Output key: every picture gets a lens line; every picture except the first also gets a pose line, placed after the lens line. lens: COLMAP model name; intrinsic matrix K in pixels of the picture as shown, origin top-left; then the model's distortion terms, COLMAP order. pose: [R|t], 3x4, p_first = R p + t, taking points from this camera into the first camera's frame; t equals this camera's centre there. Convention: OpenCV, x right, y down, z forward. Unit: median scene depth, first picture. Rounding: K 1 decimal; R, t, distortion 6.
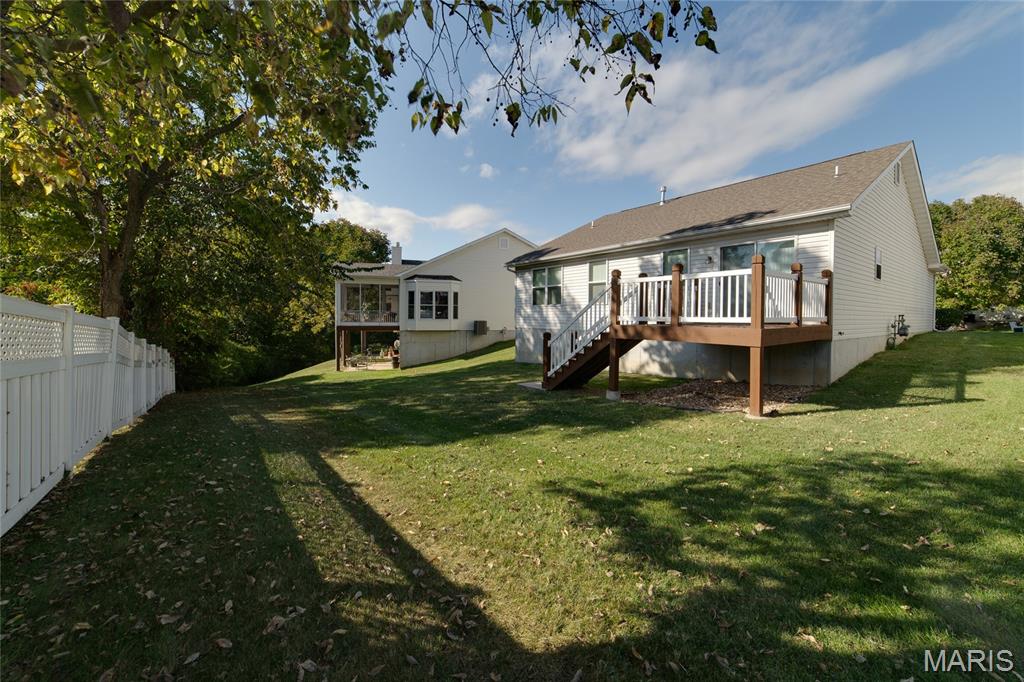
lens RADIAL K [[407.8, 0, 512.0], [0, 407.8, 341.0], [0, 0, 1]] dist [-0.000491, 0.020038]
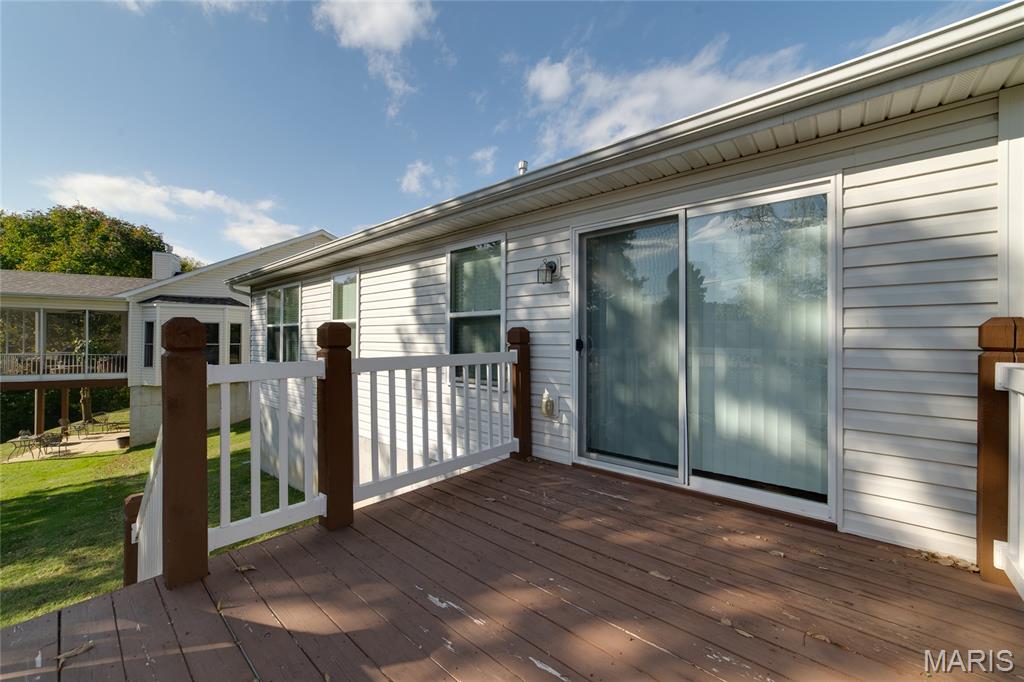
lens RADIAL K [[407.8, 0, 512.0], [0, 407.8, 341.0], [0, 0, 1]] dist [-0.000491, 0.020038]
pose [[0.981816, -0.013975, 0.189319, 0.258405], [0.022538, 0.998814, -0.043151, -0.085869], [-0.188491, 0.046633, 0.980967, 0.458178]]
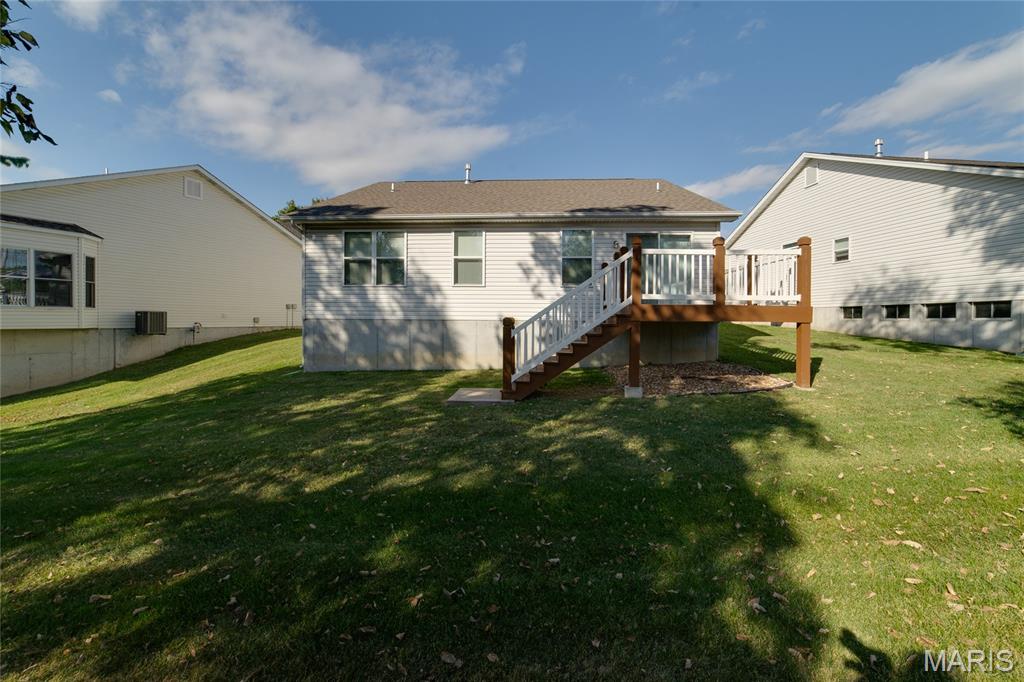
lens RADIAL K [[405.5, 0, 512.3], [0, 405.5, 327.1], [0, 0, 1]] dist [-0.000934, -0.000029]
pose [[0.650927, -0.013598, 0.759019, -0.285486], [0.040412, 0.999043, -0.016759, 0.005040], [-0.758064, 0.041582, 0.650853, 0.373536]]
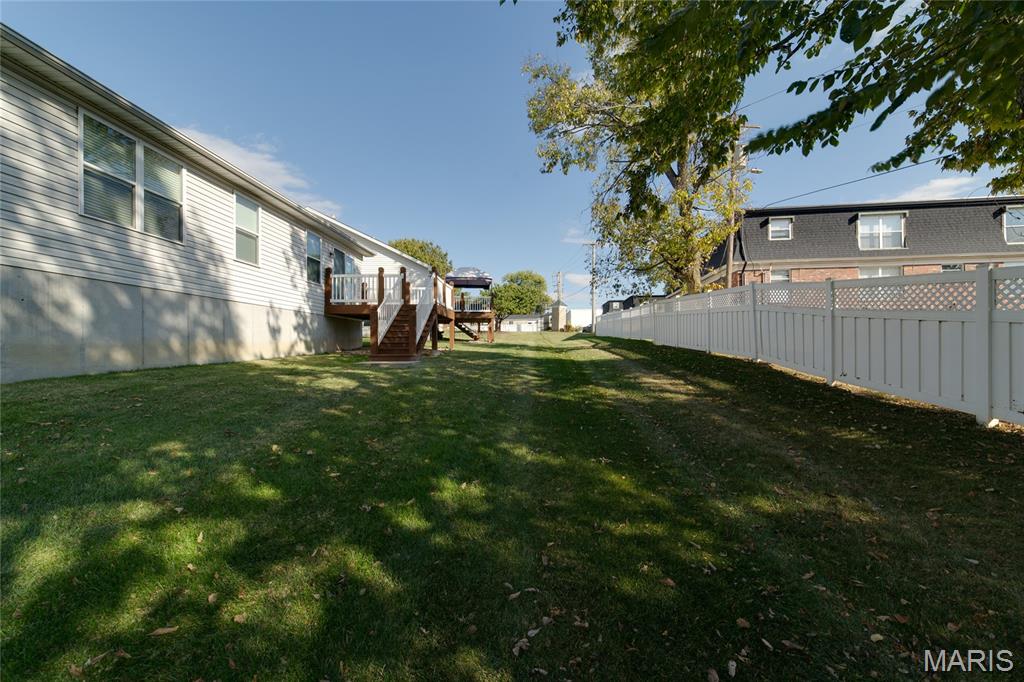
lens RADIAL K [[407.8, 0, 512.0], [0, 407.8, 341.0], [0, 0, 1]] dist [-0.000491, 0.020038]
pose [[-0.776869, -0.004433, 0.629647, -0.490875], [0.022411, 0.999147, 0.034686, 0.022279], [-0.629264, 0.041057, -0.776107, 1.089456]]
